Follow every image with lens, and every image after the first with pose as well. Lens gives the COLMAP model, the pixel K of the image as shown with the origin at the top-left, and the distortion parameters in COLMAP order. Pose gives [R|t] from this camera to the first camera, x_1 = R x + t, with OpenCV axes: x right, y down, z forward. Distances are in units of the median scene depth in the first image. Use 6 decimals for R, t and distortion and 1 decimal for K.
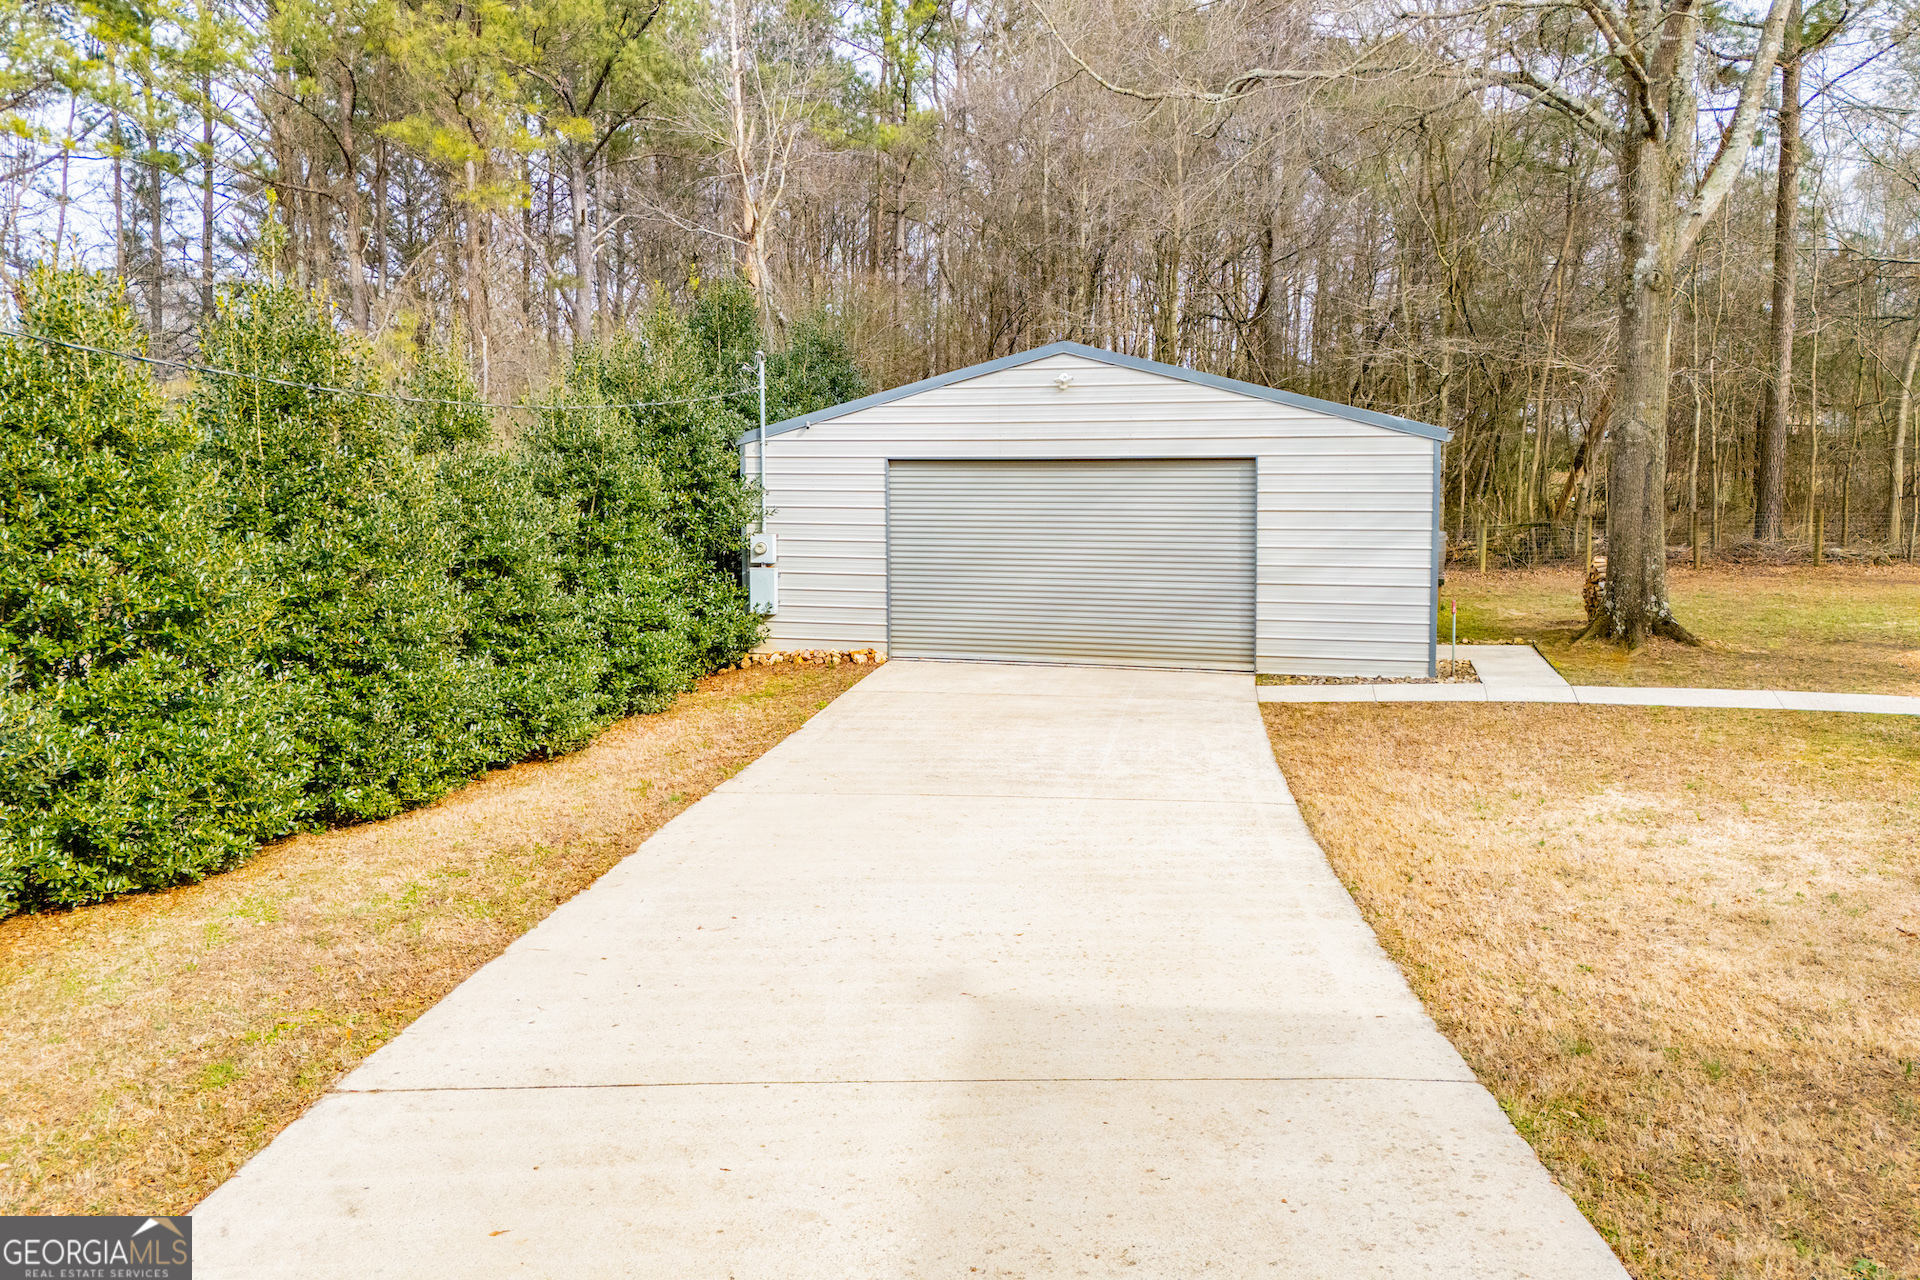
lens RADIAL K [[1397.3, 0, 948.8], [0, 1397.3, 546.5], [0, 0, 1]] dist [0.070155, -0.059457]
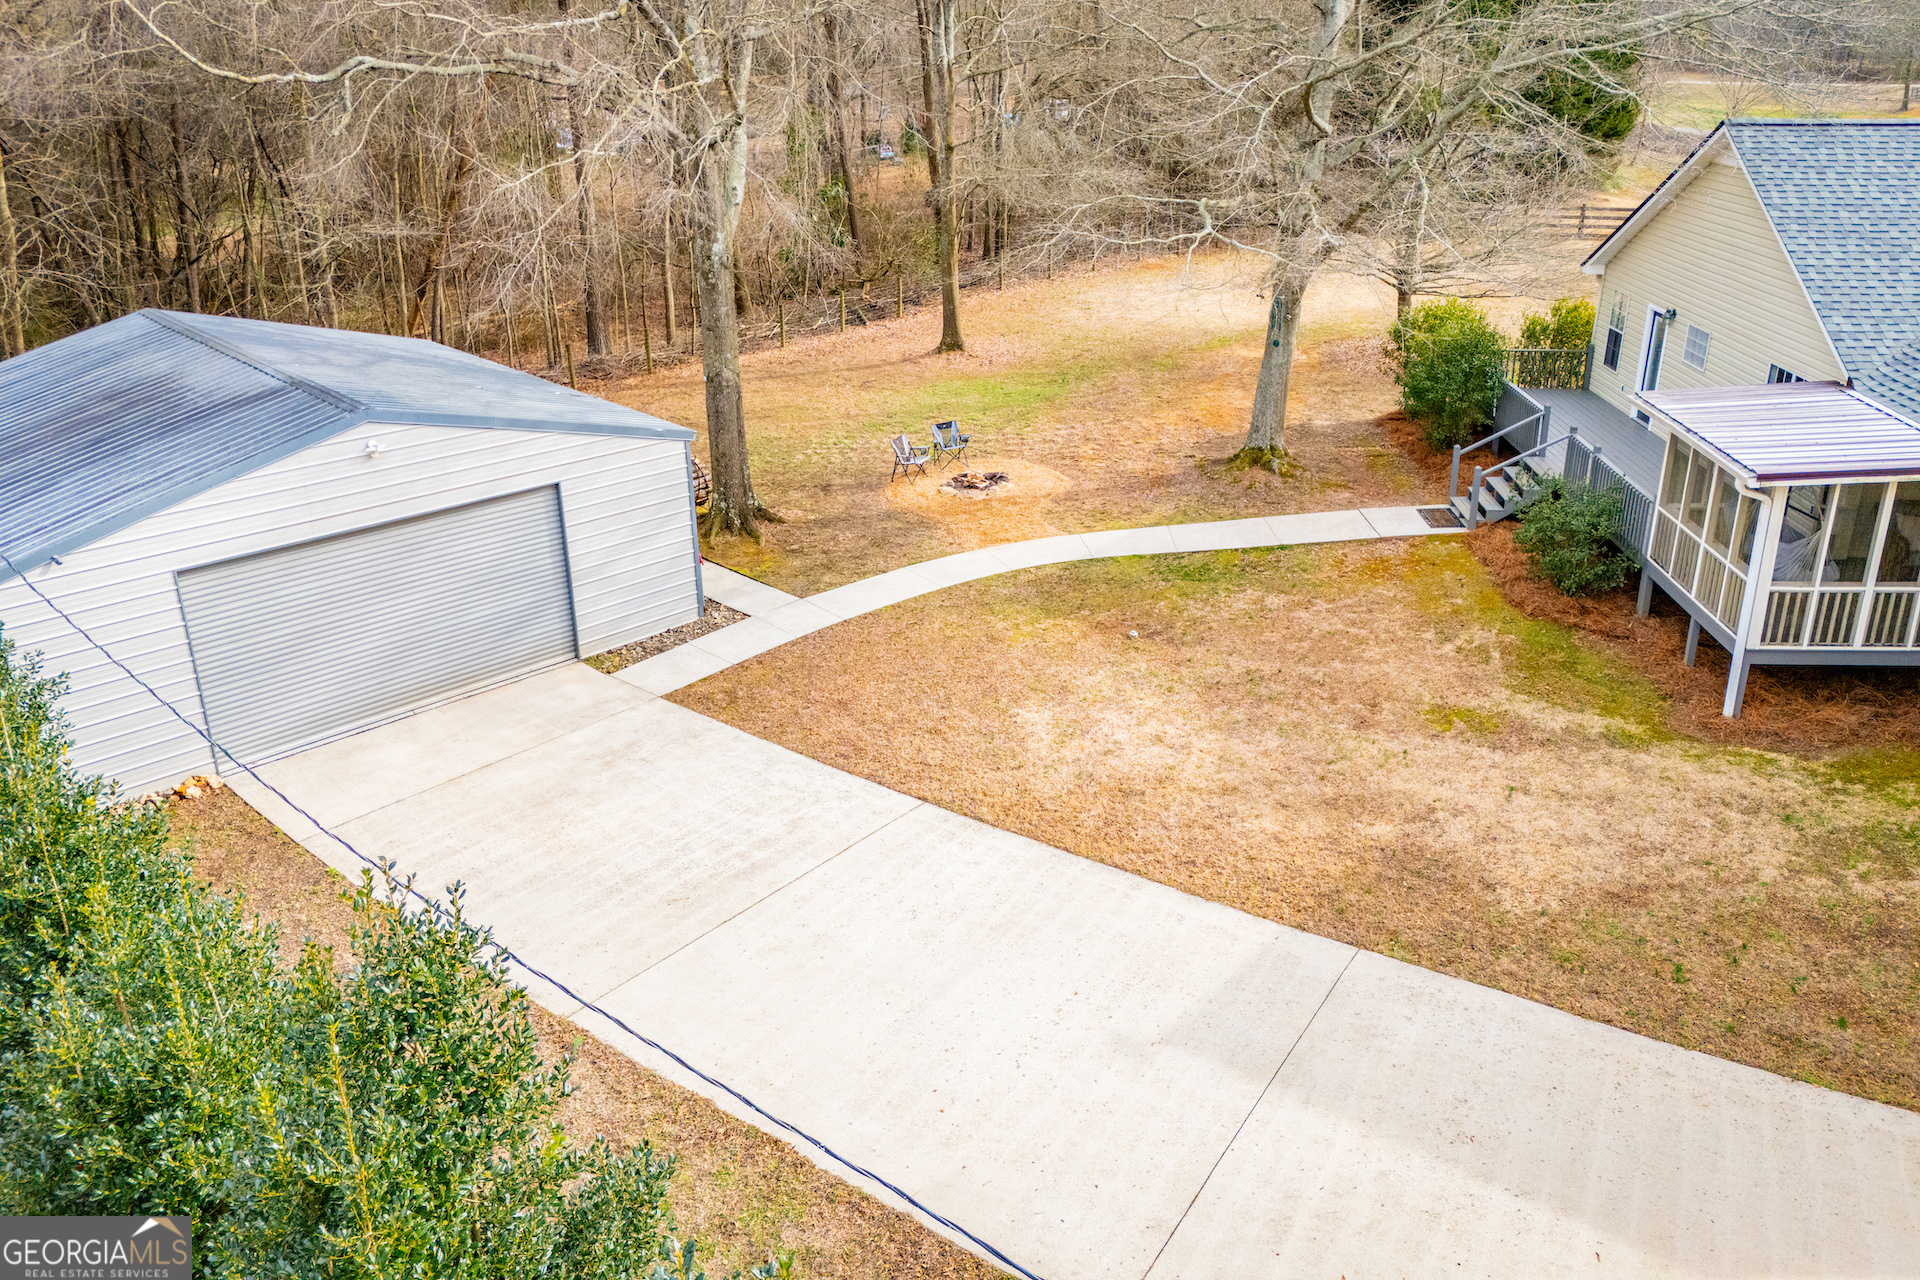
lens RADIAL K [[1397.3, 0, 957.8], [0, 1397.3, 551.8], [0, 0, 1]] dist [0.070155, -0.059457]
pose [[0.523548, -0.295787, 0.799004, -0.496565], [0.082155, 0.950959, 0.298208, -0.300583], [-0.848026, -0.090485, 0.522173, 0.127169]]
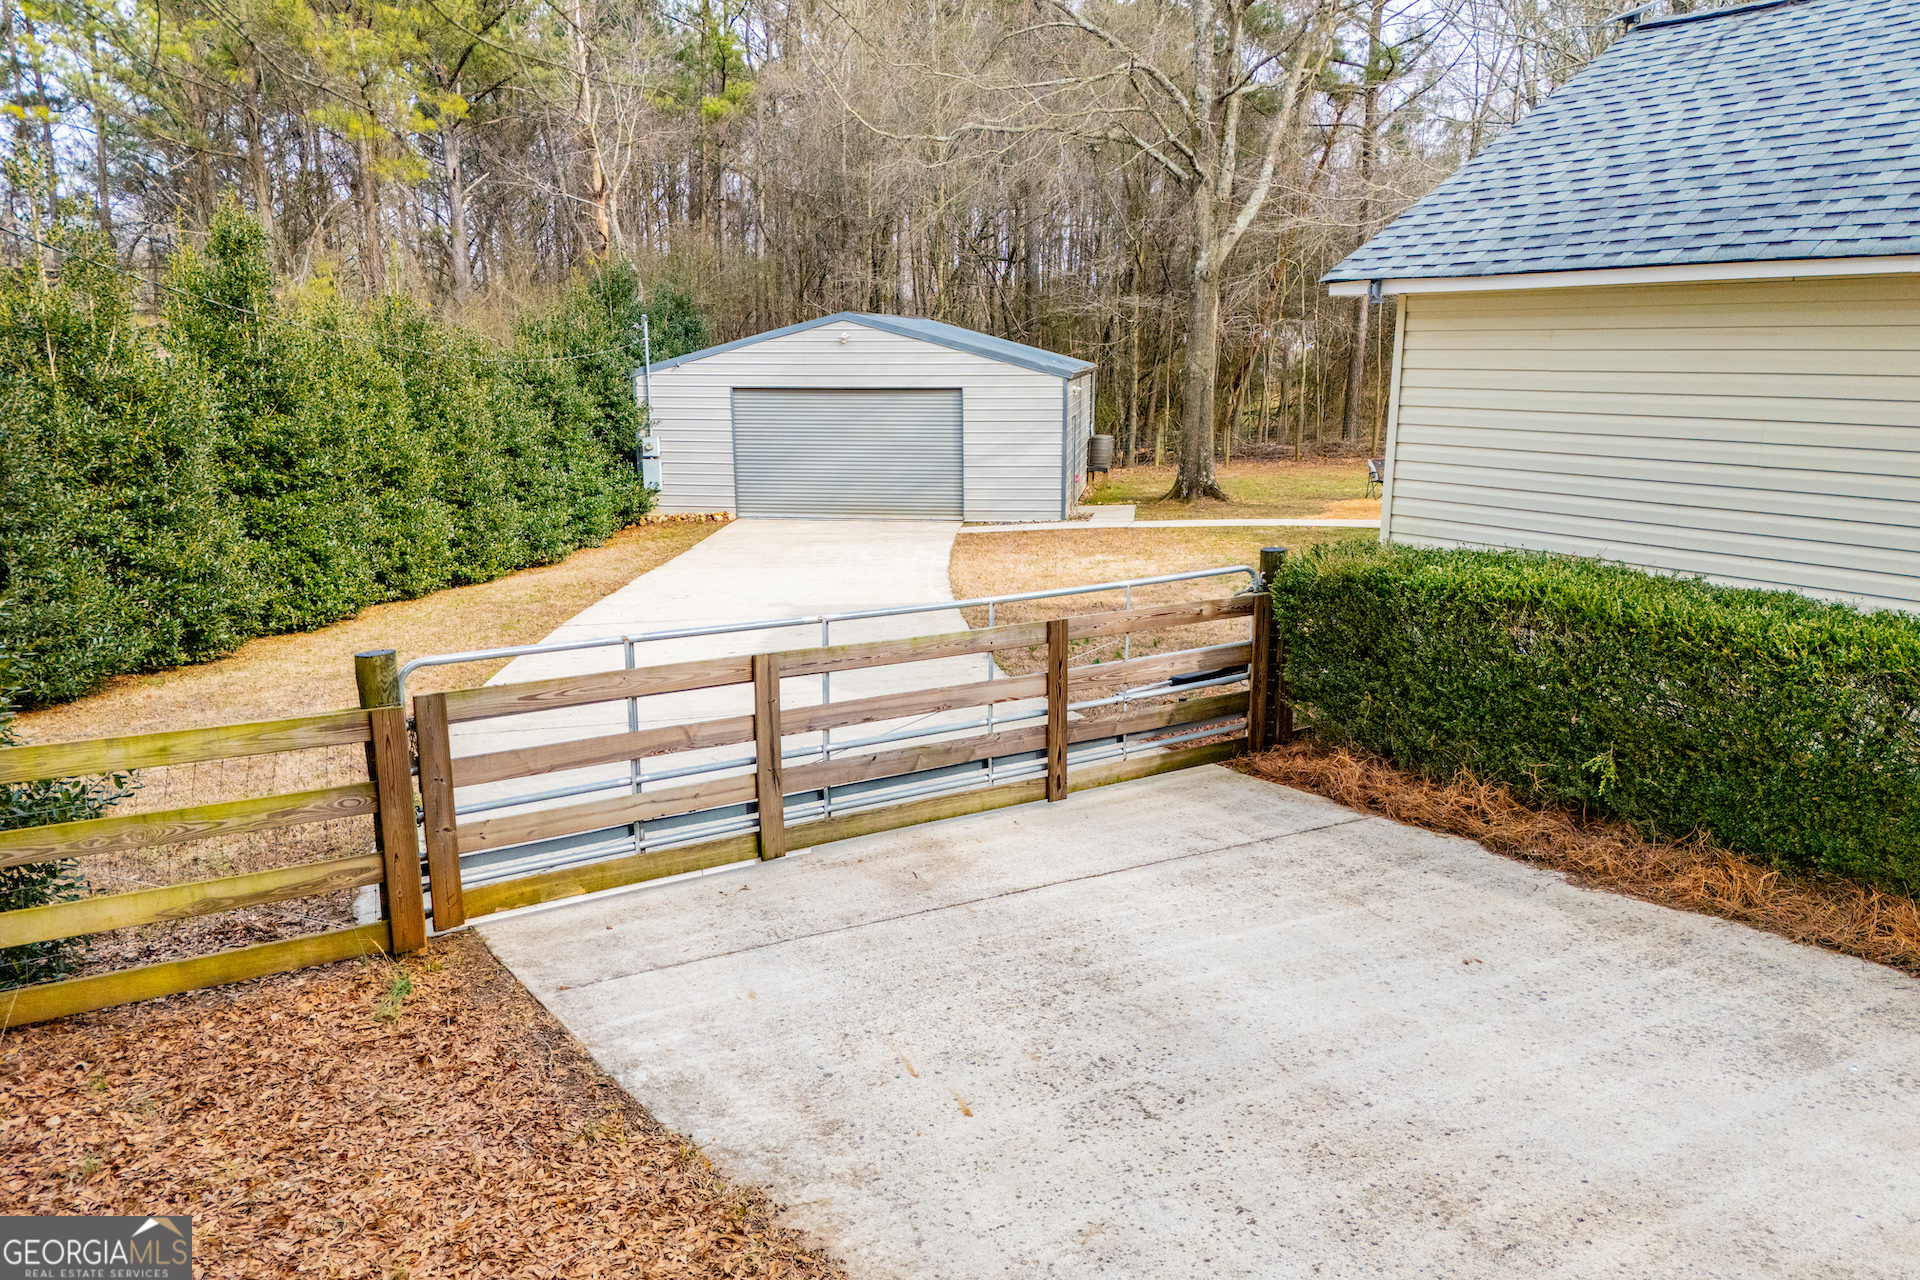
lens RADIAL K [[1397.3, 0, 961.8], [0, 1397.3, 658.4], [0, 0, 1]] dist [0.070155, -0.059457]
pose [[0.990849, -0.026735, 0.132297, -0.005522], [0.008285, 0.990385, 0.138087, 0.022367], [-0.134717, -0.135728, 0.981544, -0.607162]]
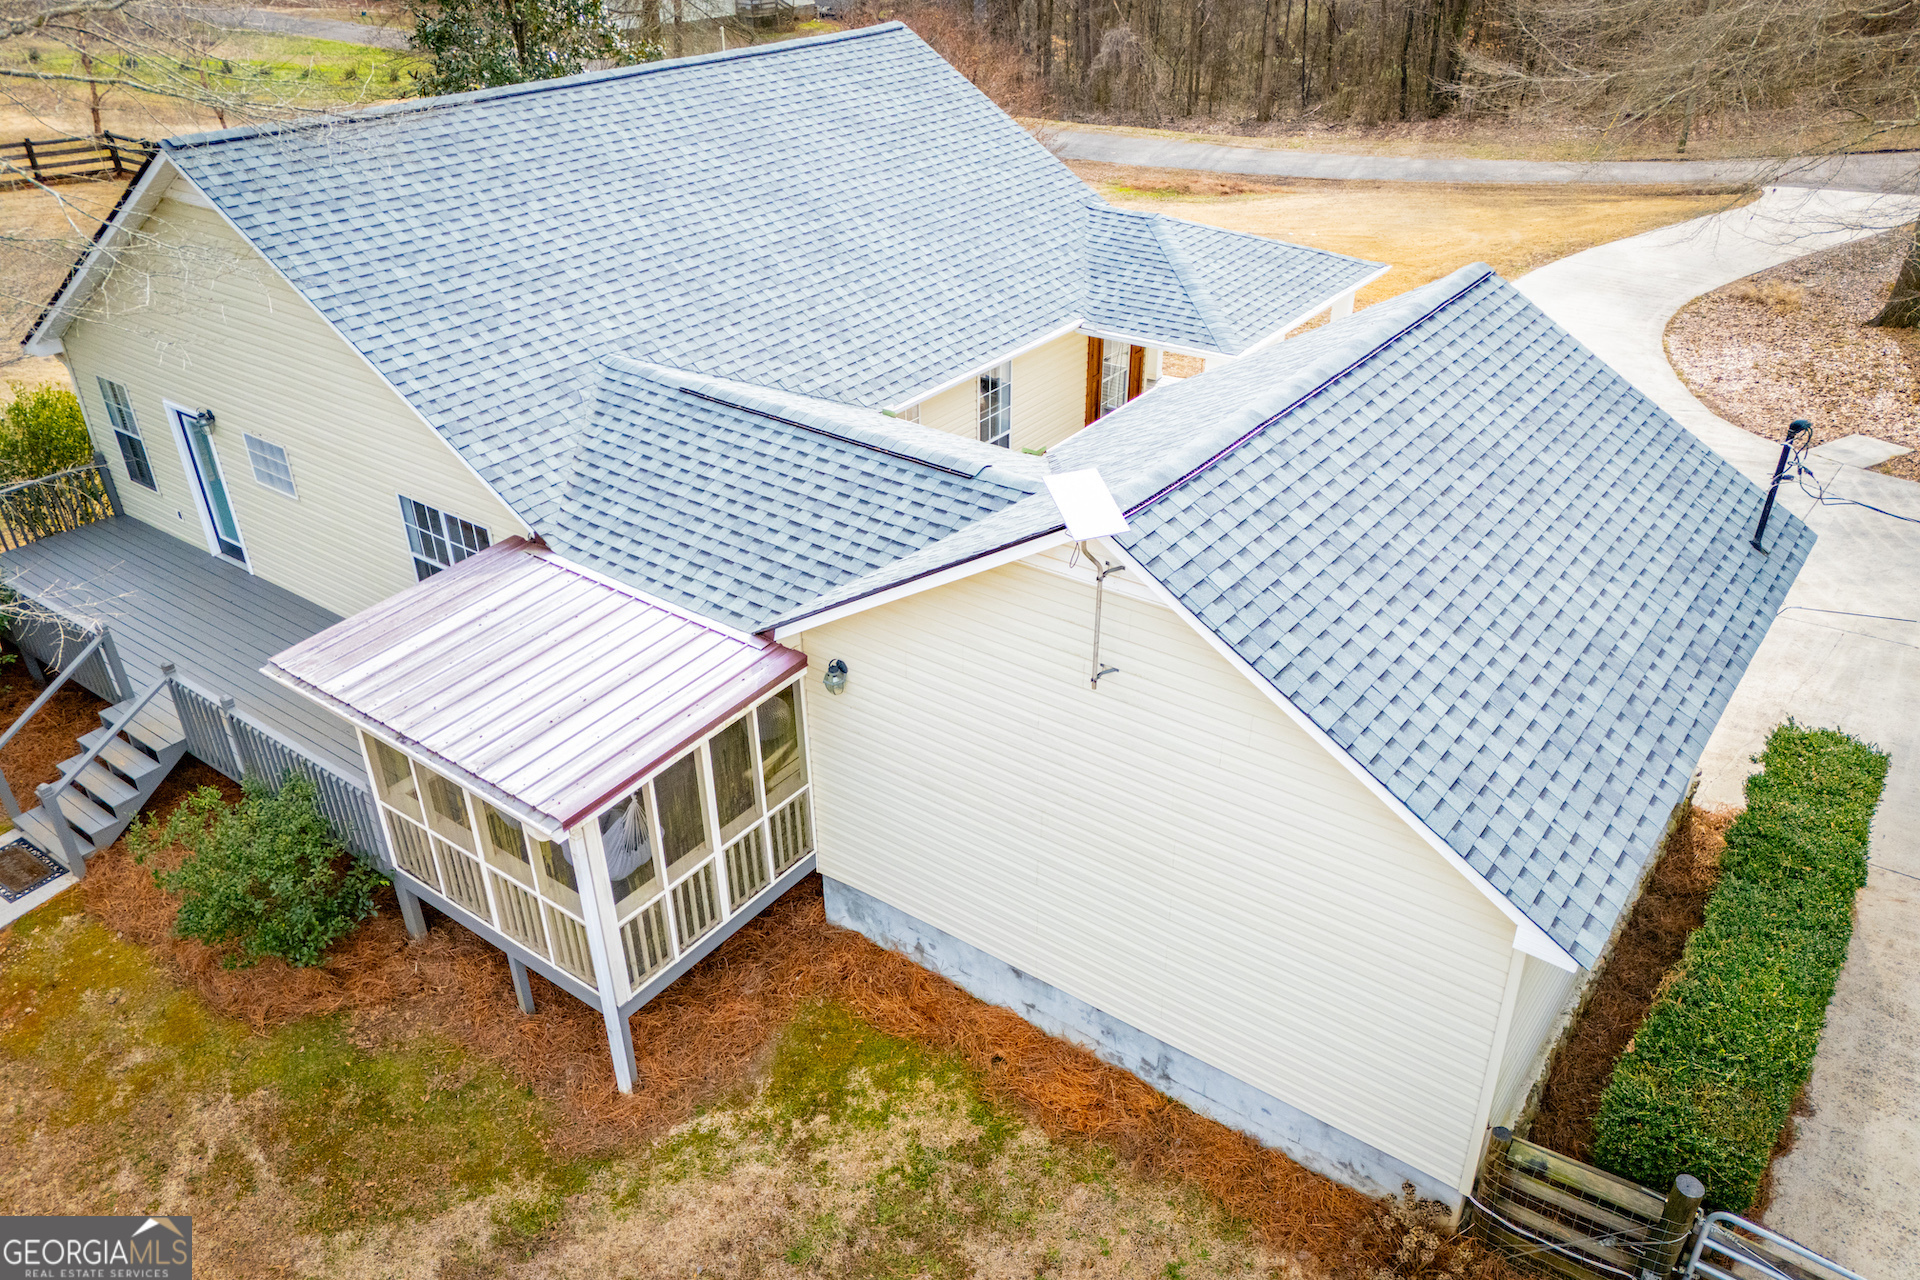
lens RADIAL K [[1397.3, 0, 963.1], [0, 1397.3, 651.4], [0, 0, 1]] dist [0.070155, -0.059457]
pose [[-0.441570, -0.446827, 0.778050, -0.008747], [0.091816, 0.840116, 0.534579, -0.372854], [-0.892517, 0.307491, -0.329944, 0.187990]]
